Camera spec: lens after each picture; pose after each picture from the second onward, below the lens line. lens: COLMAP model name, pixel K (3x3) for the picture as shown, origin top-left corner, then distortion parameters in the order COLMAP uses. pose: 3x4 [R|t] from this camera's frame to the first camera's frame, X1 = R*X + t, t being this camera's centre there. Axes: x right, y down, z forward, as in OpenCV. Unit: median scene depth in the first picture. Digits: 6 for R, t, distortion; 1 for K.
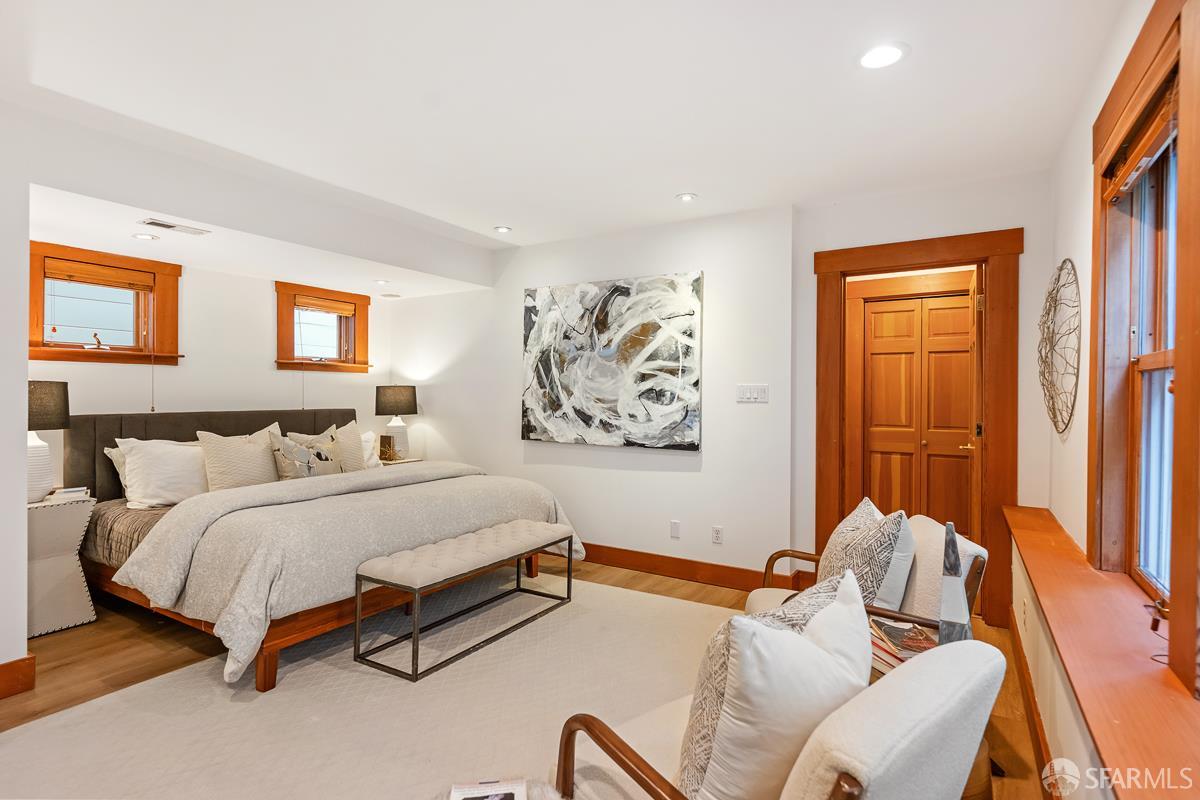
lens RADIAL K [[599.1, 0, 600.0], [0, 599.1, 400.0], [0, 0, 1]] dist [-0.000341, -0.000056]
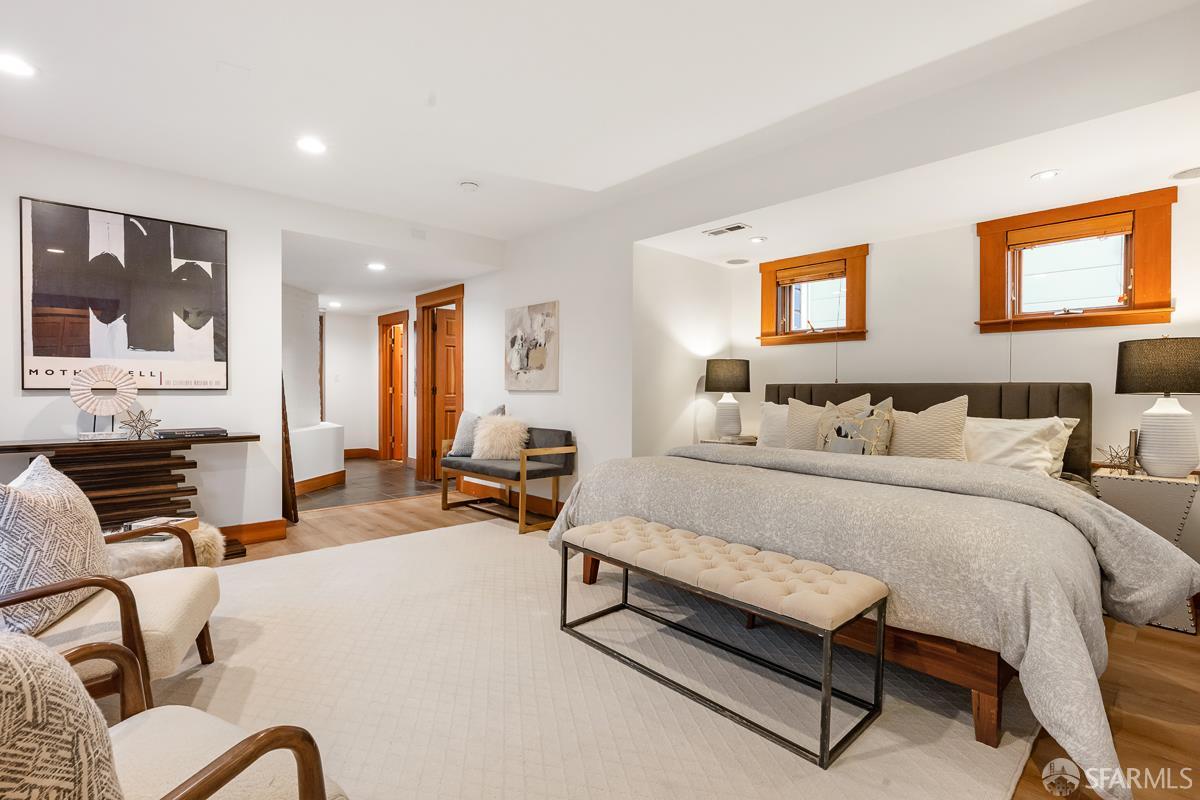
lens RADIAL K [[551.3, 0, 600.0], [0, 551.3, 400.0], [0, 0, 1]] dist [-0.001873, -0.000281]
pose [[-0.286058, 0.015098, -0.958093, 0.376684], [-0.013611, 0.999711, 0.019817, 0.036915], [0.958116, 0.018710, -0.285770, 0.872380]]
